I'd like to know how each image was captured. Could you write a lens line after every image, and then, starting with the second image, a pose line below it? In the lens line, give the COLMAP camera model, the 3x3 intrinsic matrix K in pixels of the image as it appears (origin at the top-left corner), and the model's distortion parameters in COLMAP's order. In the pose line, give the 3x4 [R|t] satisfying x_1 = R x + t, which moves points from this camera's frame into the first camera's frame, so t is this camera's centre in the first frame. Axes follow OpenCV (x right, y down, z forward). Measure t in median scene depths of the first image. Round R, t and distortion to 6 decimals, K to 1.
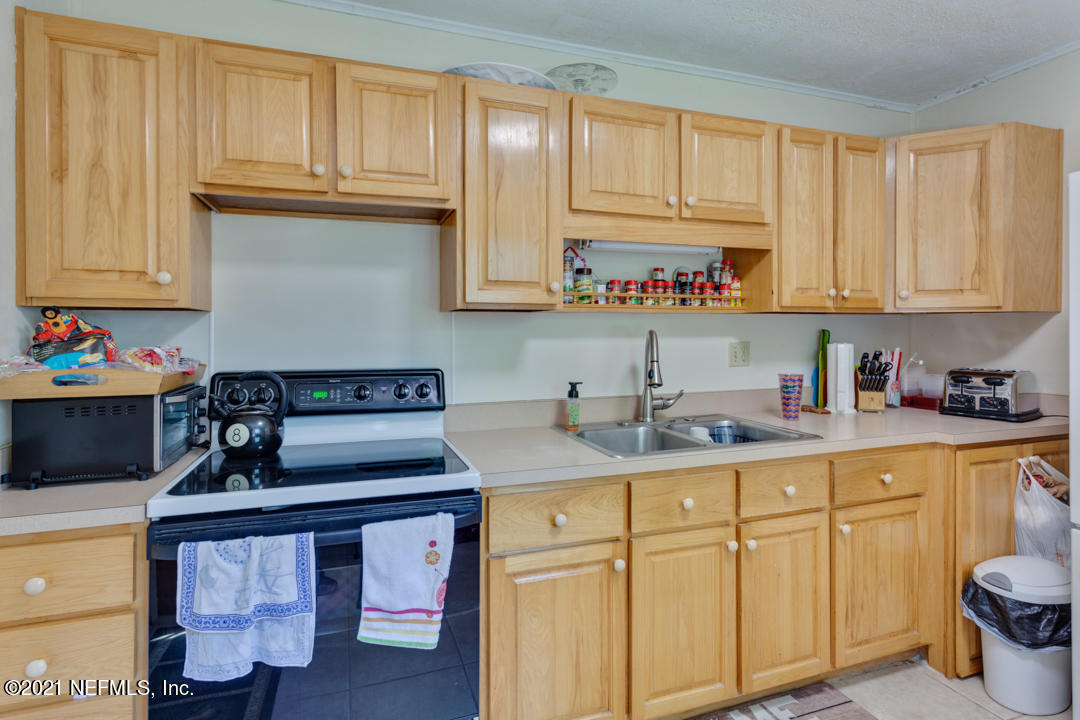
lens RADIAL K [[544.7, 0, 537.1], [0, 544.7, 328.5], [0, 0, 1]] dist [0.002620, 0.000743]
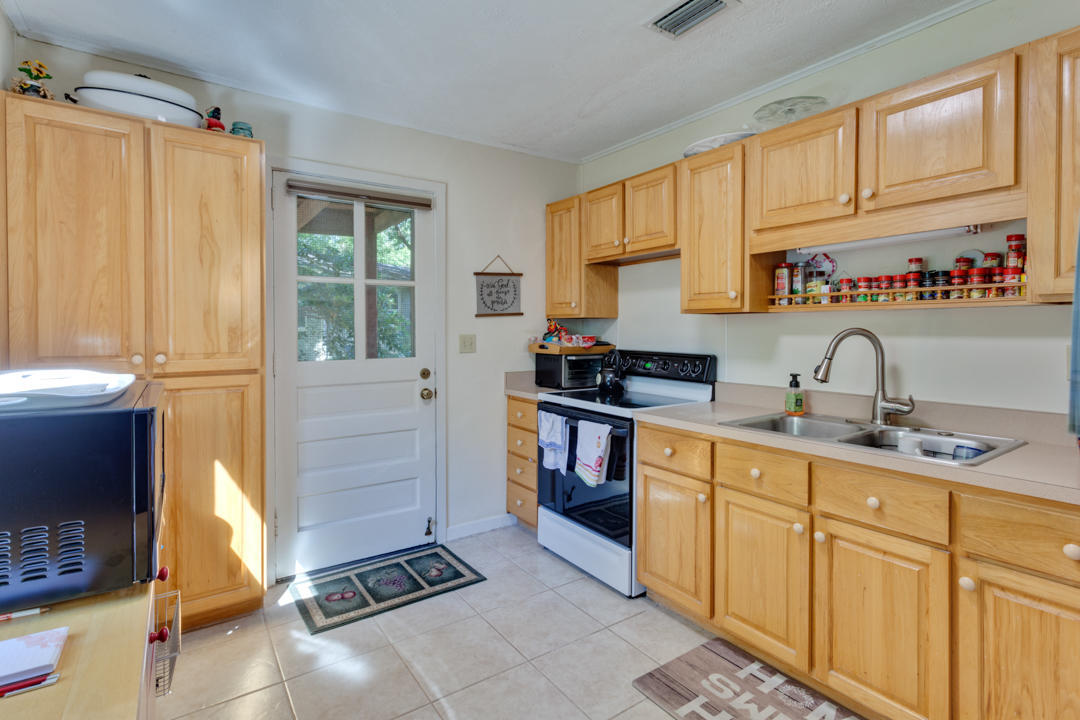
lens RADIAL K [[530.7, 0, 525.5], [0, 530.7, 344.9], [0, 0, 1]] dist [0.000379, 0.000880]
pose [[0.246520, 0.032436, -0.968595, 0.982418], [0.004566, 0.999390, 0.034630, -0.002651], [0.969127, -0.012959, 0.246222, 0.176092]]
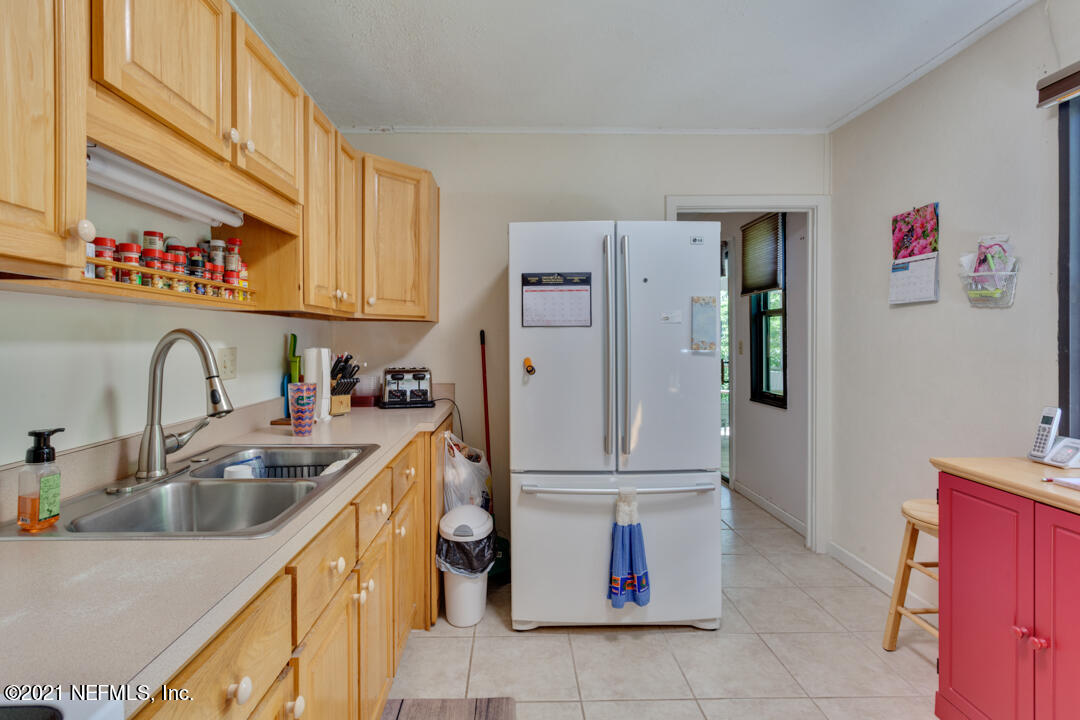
lens RADIAL K [[530.7, 0, 525.5], [0, 530.7, 344.9], [0, 0, 1]] dist [0.000379, 0.000880]
pose [[0.306938, -0.006489, 0.951707, -0.250298], [-0.001370, 0.999973, 0.007260, 0.016936], [-0.951729, -0.003533, 0.306921, 0.427105]]
